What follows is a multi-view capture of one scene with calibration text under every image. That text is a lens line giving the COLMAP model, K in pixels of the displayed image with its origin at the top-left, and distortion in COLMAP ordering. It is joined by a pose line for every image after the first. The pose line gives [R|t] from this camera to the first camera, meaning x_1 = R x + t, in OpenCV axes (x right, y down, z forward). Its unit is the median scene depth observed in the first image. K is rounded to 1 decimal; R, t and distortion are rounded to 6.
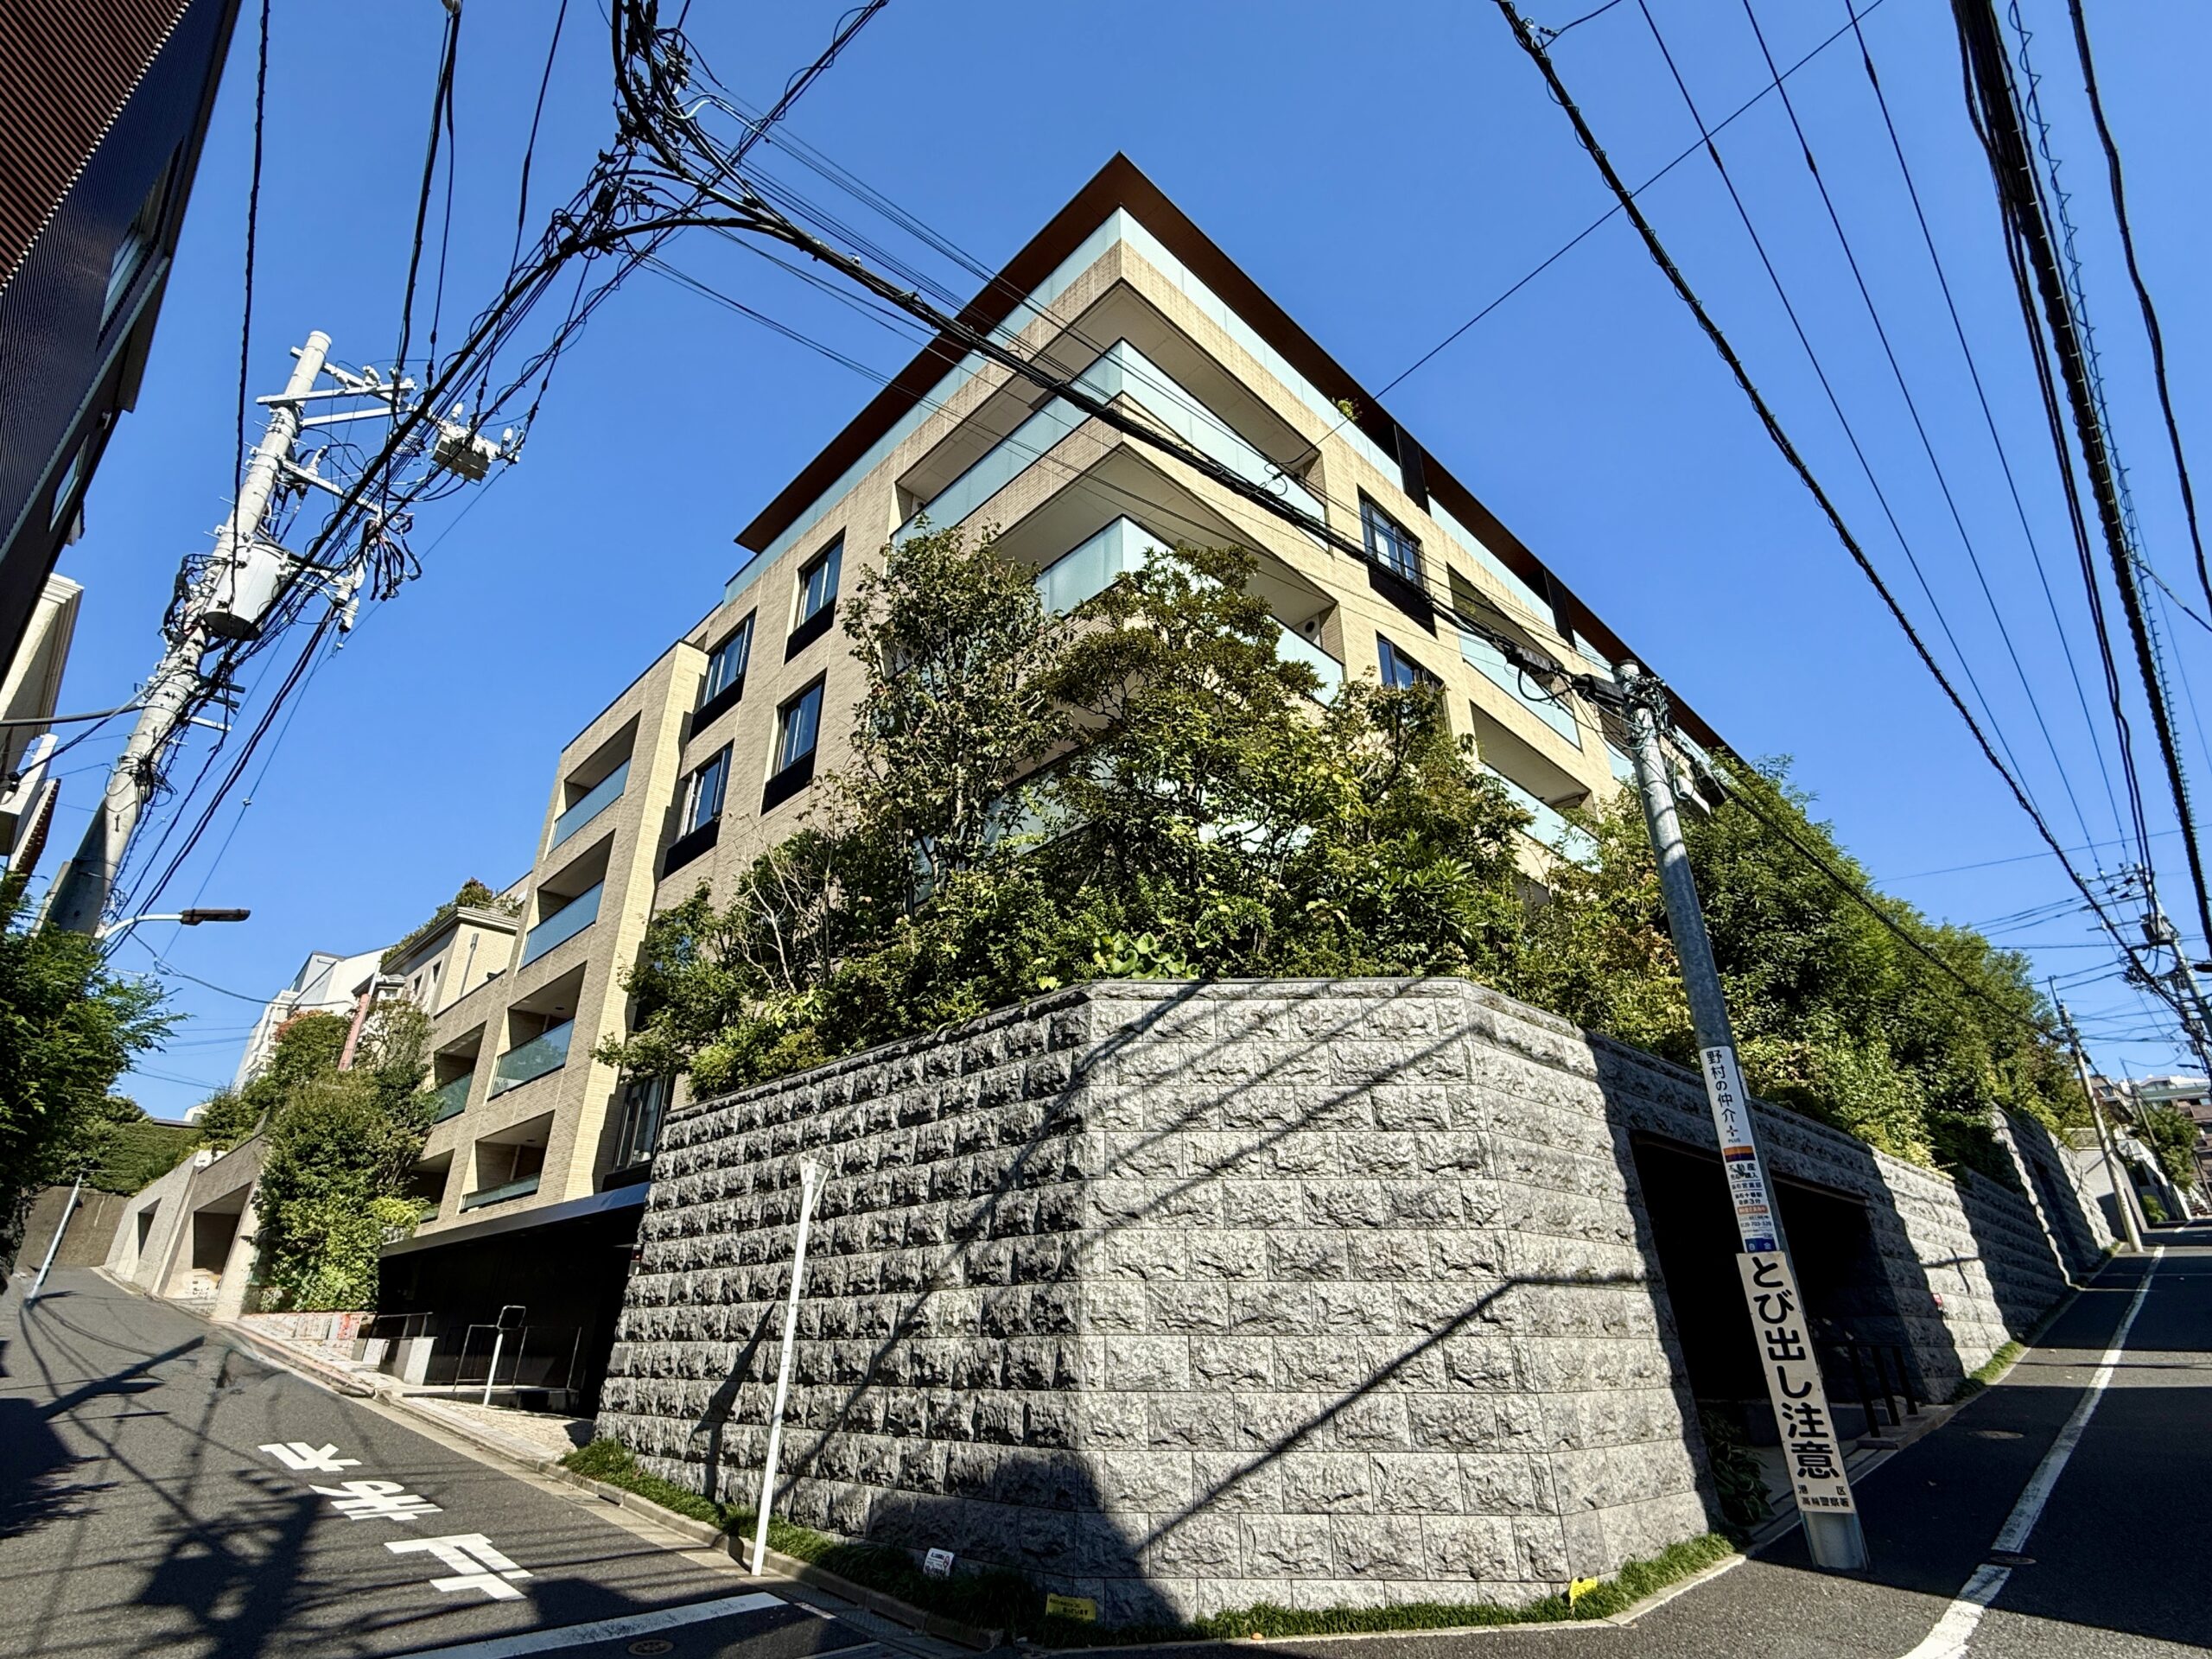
lens RADIAL K [[1083.4, 0, 1106.0], [0, 1083.4, 829.5], [0, 0, 1]] dist [-0.001255, -0.000130]
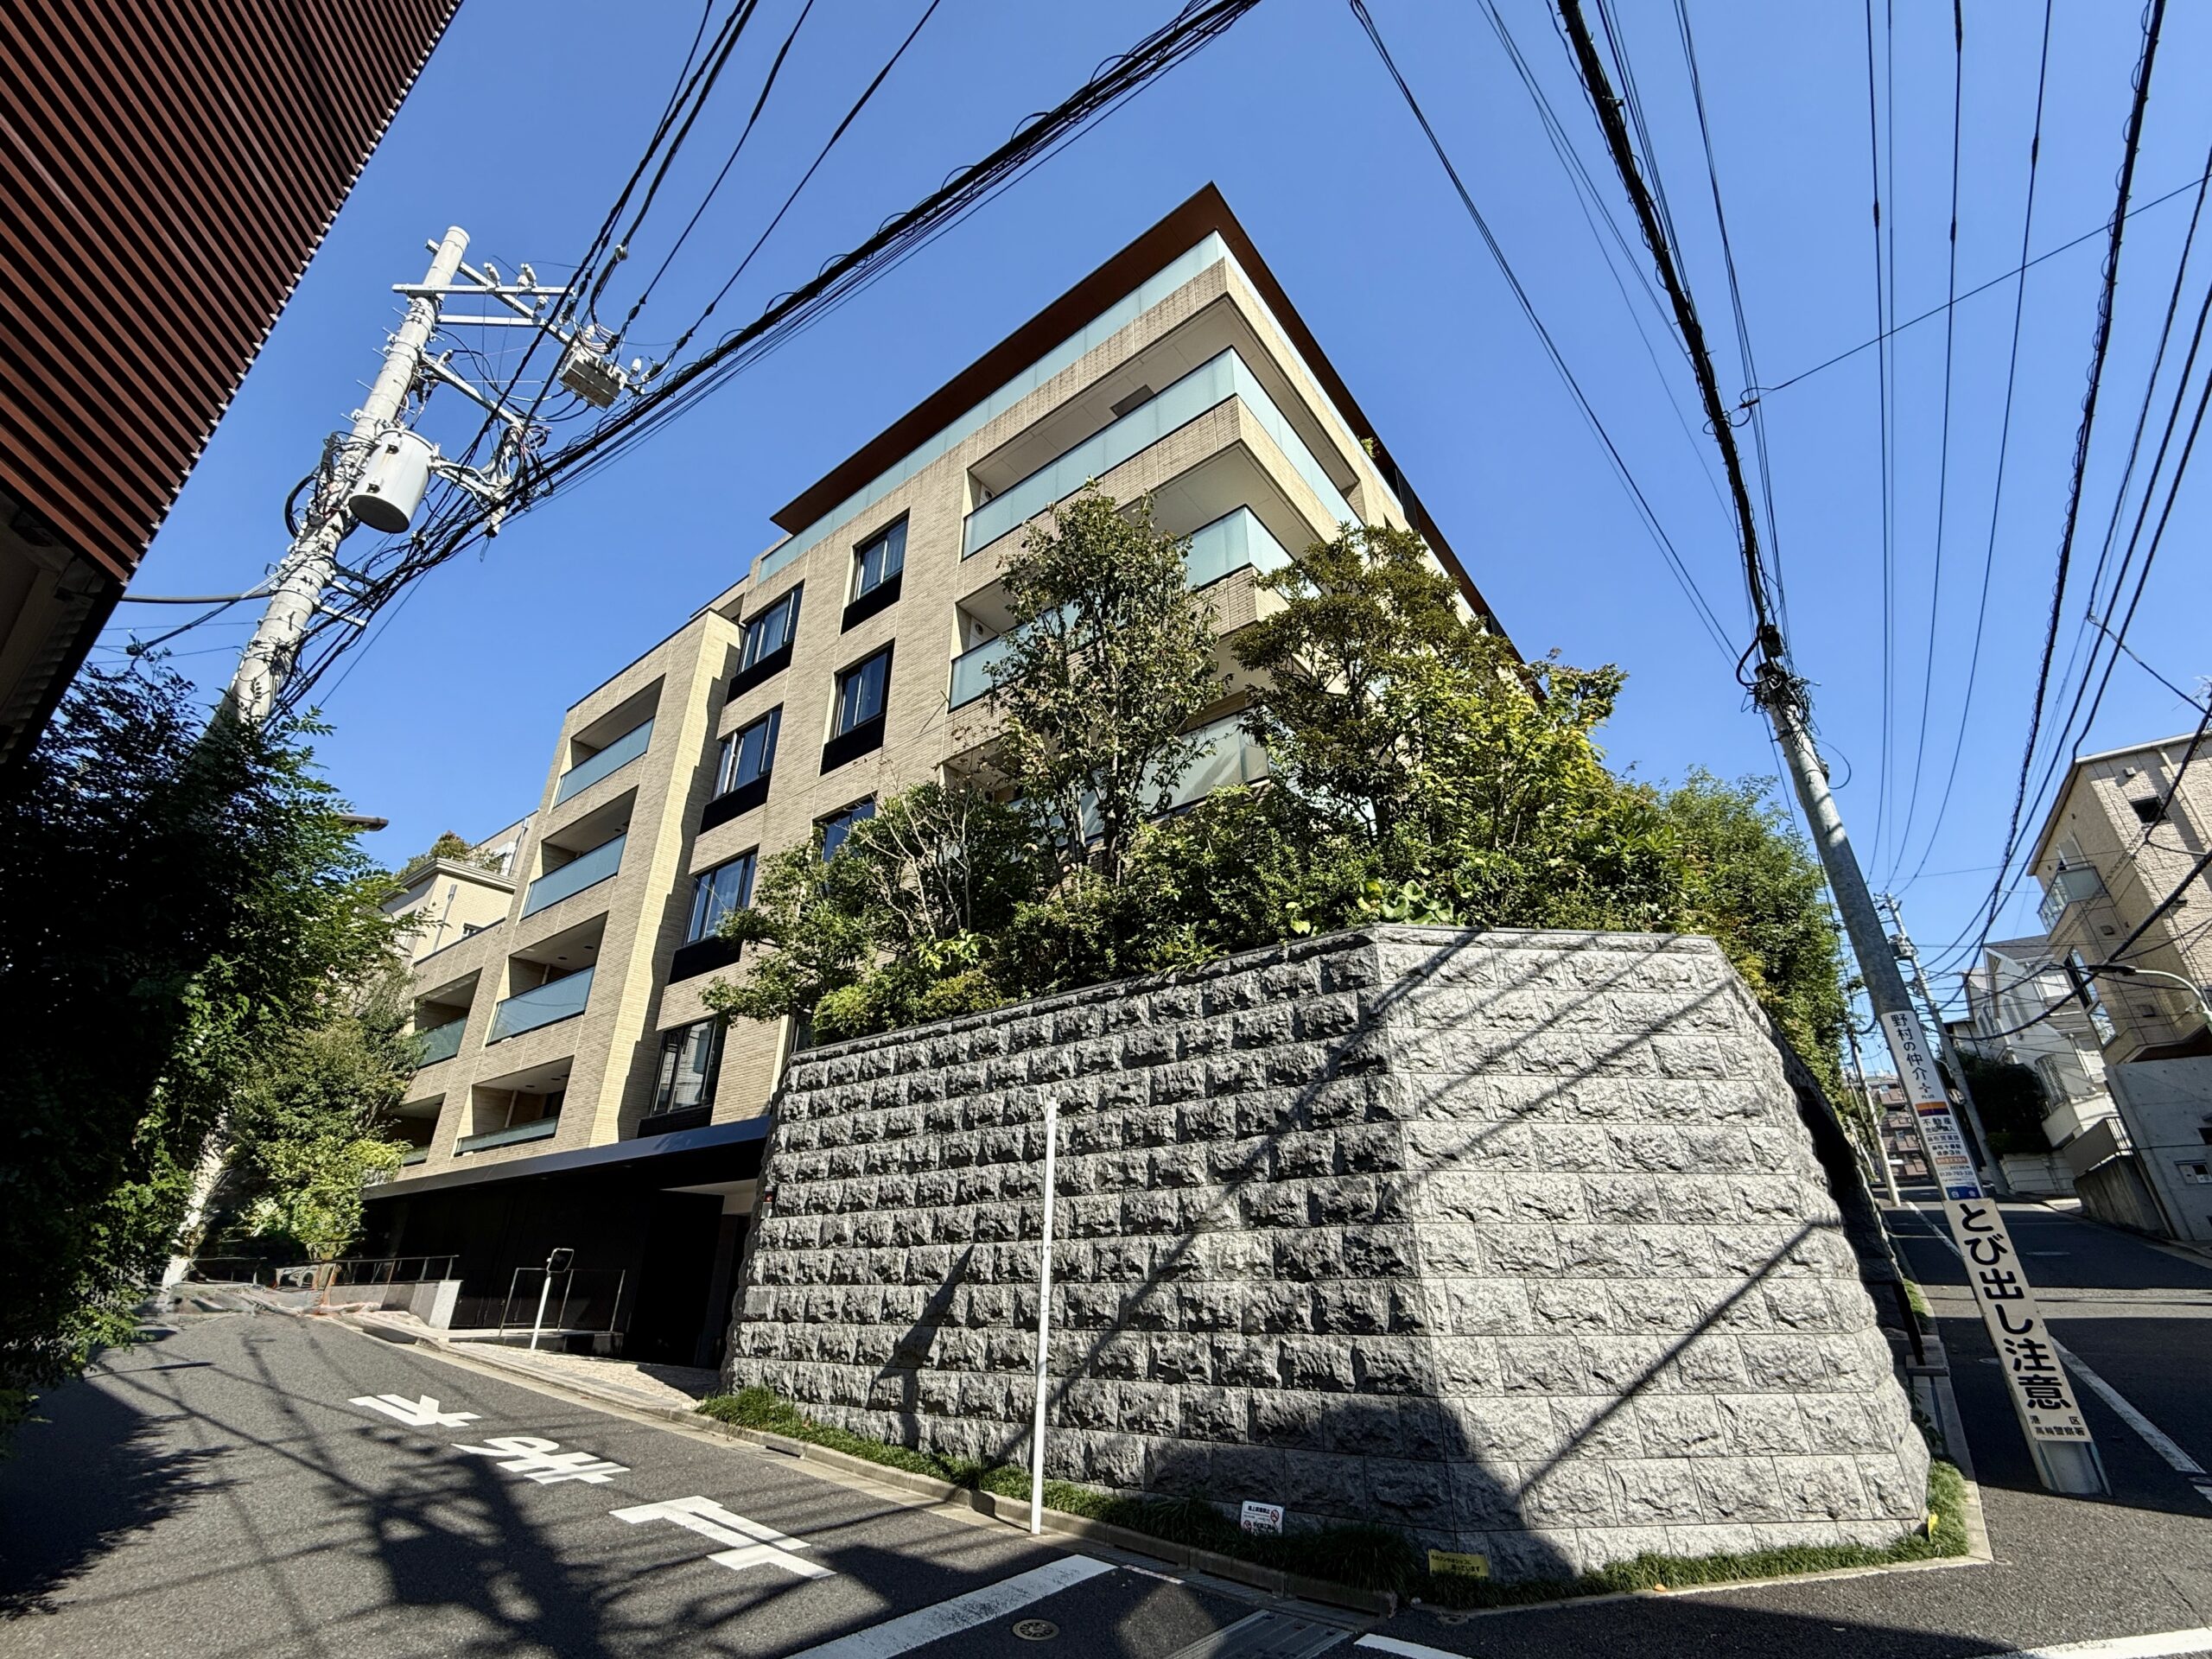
lens RADIAL K [[944.3, 0, 1106.0], [0, 944.3, 829.5], [0, 0, 1]] dist [-0.000054, -0.000596]
pose [[0.990811, 0.055449, 0.123362, -0.380963], [-0.054991, 0.998461, -0.007120, 0.074053], [-0.123567, 0.000271, 0.992336, 0.166739]]
